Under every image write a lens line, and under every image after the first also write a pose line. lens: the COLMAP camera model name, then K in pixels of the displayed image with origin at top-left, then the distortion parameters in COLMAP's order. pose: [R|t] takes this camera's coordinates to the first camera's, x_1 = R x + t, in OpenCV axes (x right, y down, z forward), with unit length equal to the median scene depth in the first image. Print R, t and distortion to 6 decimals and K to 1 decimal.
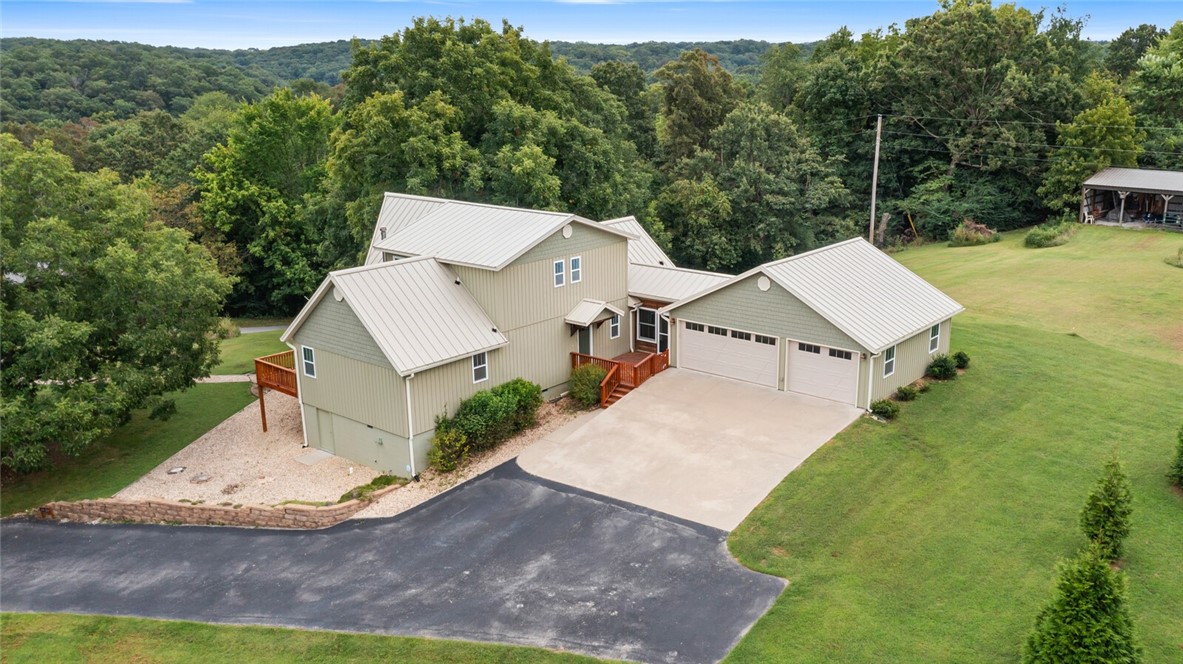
lens RADIAL K [[984.7, 0, 598.0], [0, 984.7, 335.8], [0, 0, 1]] dist [-0.035151, 0.037300]
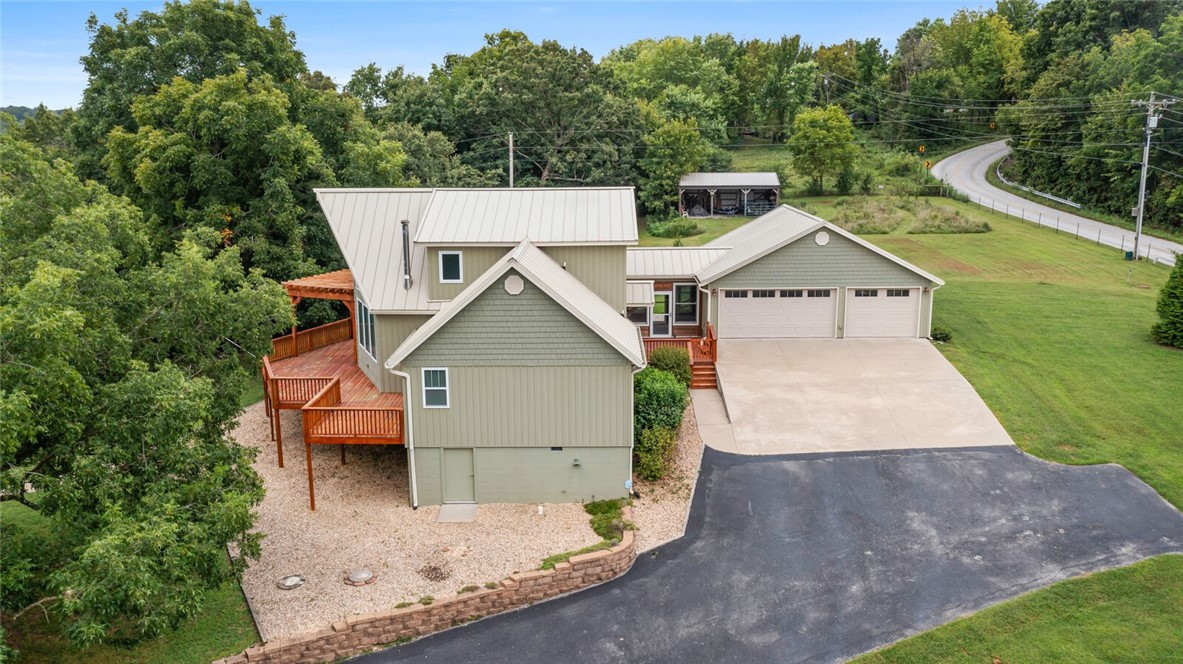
lens RADIAL K [[927.9, 0, 589.2], [0, 927.9, 328.5], [0, 0, 1]] dist [-0.031179, 0.003232]
pose [[0.791754, -0.132258, 0.596350, -0.661034], [0.166229, 0.986085, -0.002003, 0.002851], [-0.587787, 0.100717, 0.802722, 0.385125]]
